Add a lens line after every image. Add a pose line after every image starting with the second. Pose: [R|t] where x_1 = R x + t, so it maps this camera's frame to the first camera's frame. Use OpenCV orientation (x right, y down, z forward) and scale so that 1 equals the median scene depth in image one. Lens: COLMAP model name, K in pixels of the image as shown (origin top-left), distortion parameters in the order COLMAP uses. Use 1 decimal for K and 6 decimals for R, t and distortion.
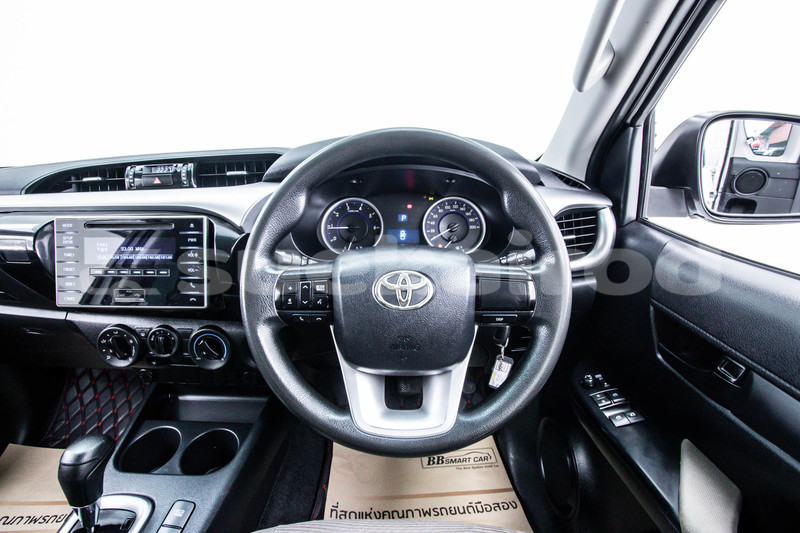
lens RADIAL K [[369.4, 0, 400.0], [0, 369.4, 266.5], [0, 0, 1]] dist [-0.002231, -0.000139]
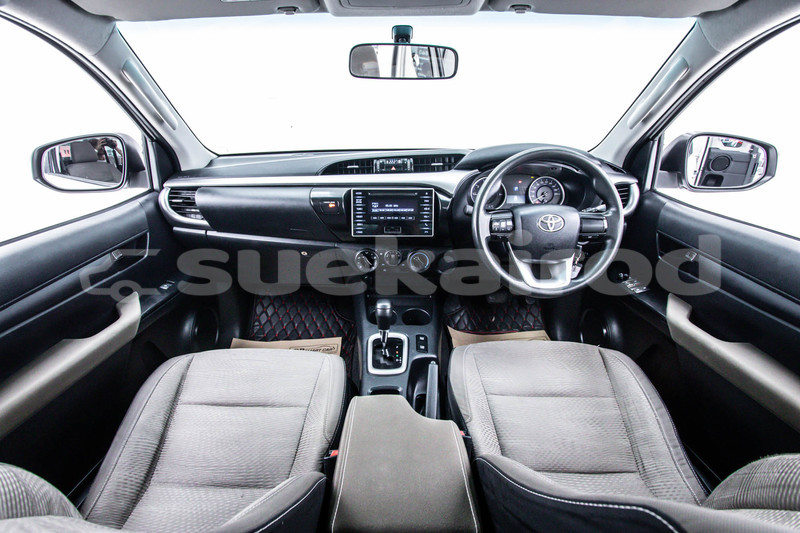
lens RADIAL K [[387.8, 0, 400.0], [0, 387.8, 266.5], [0, 0, 1]] dist [0.020098, 0.000115]
pose [[0.999090, -0.006212, 0.042208, -0.697720], [0.002620, 0.996409, 0.084628, 0.086295], [-0.042583, -0.084441, 0.995518, -0.930114]]
